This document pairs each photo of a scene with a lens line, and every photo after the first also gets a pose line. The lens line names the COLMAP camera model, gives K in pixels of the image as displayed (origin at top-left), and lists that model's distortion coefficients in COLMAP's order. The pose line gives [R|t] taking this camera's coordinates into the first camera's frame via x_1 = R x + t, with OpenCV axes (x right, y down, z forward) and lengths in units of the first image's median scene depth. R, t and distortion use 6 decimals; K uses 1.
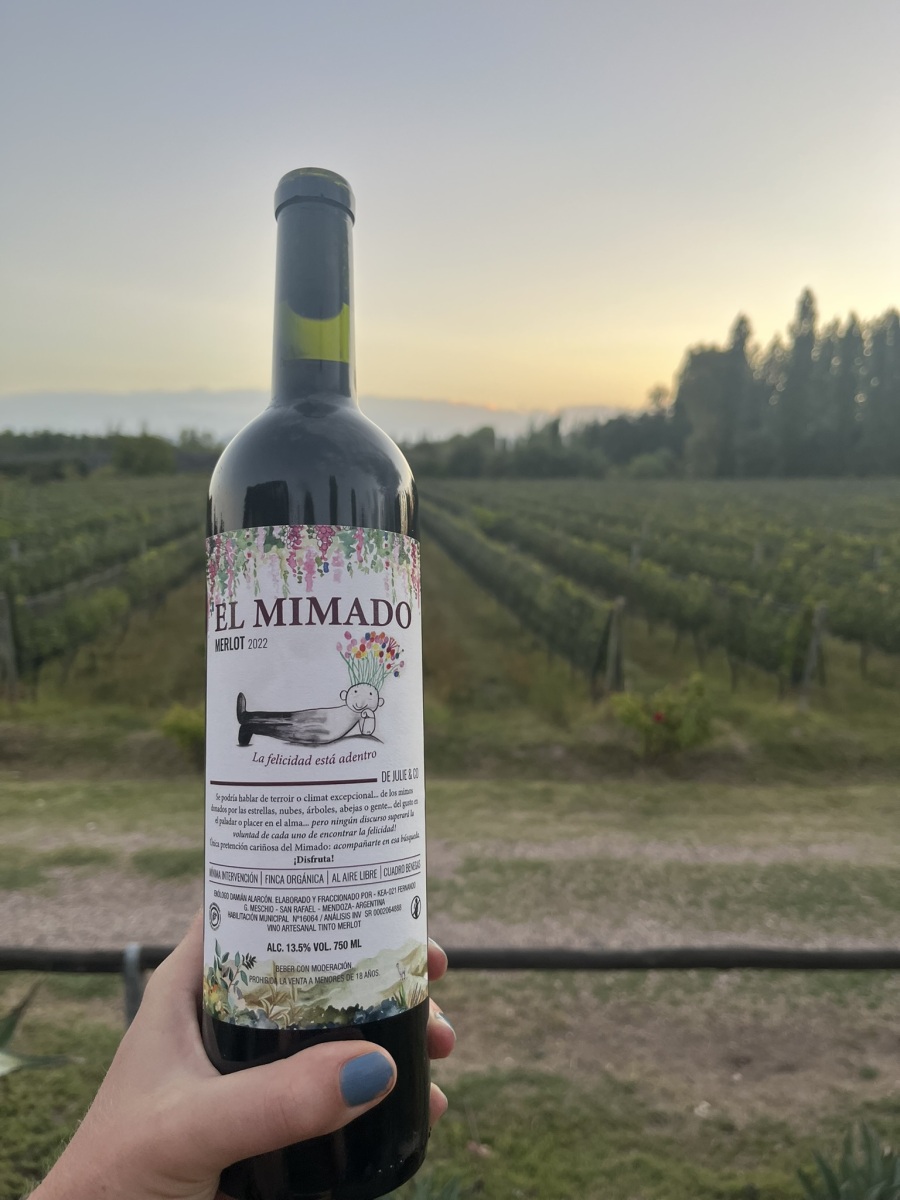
lens RADIAL K [[898.1, 0, 441.1], [0, 898.1, 600.7], [0, 0, 1]] dist [0.005112, -0.035646]
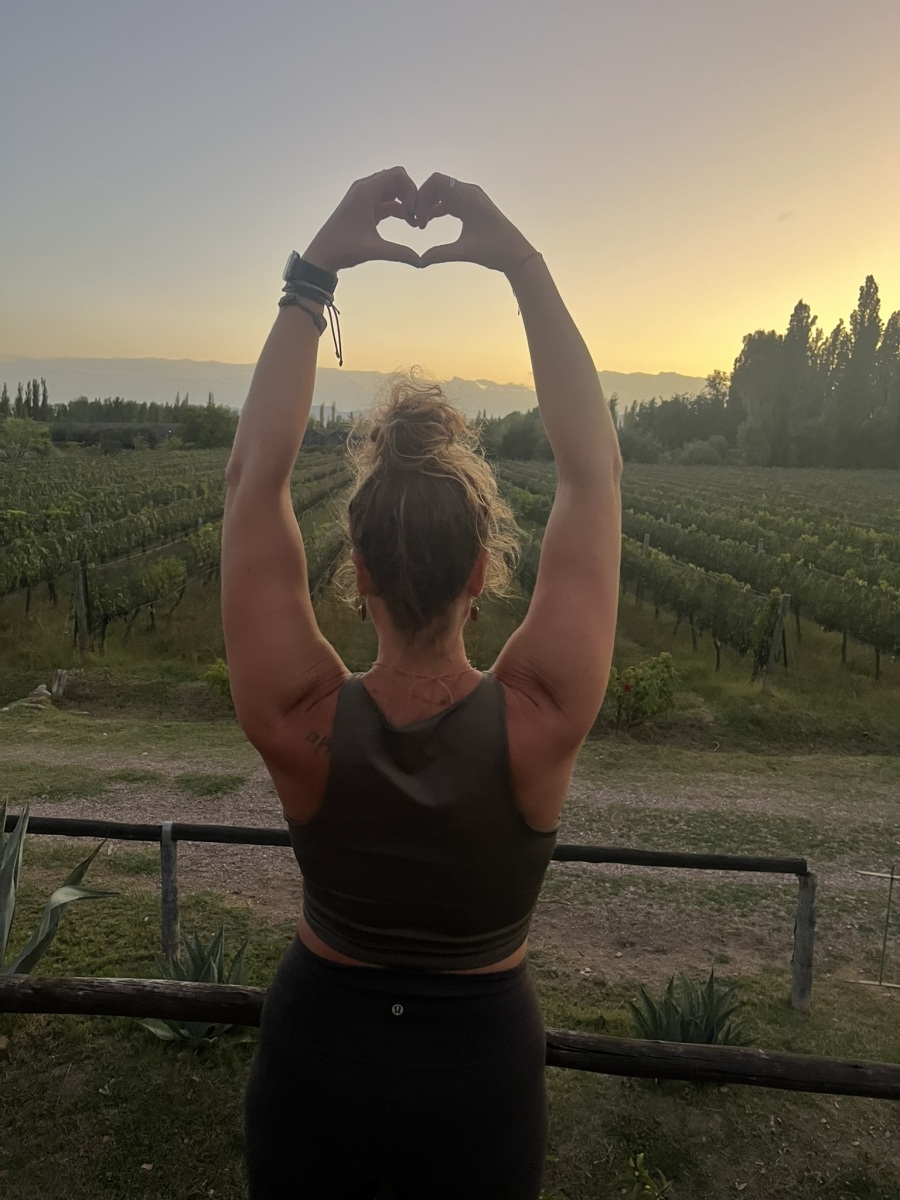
lens RADIAL K [[898.1, 0, 452.2], [0, 898.1, 600.8], [0, 0, 1]] dist [0.005112, -0.035646]
pose [[0.997872, 0.037533, -0.053310, 0.061974], [-0.036019, 0.998928, 0.029086, -0.006270], [0.054345, -0.027104, 0.998154, -0.140805]]
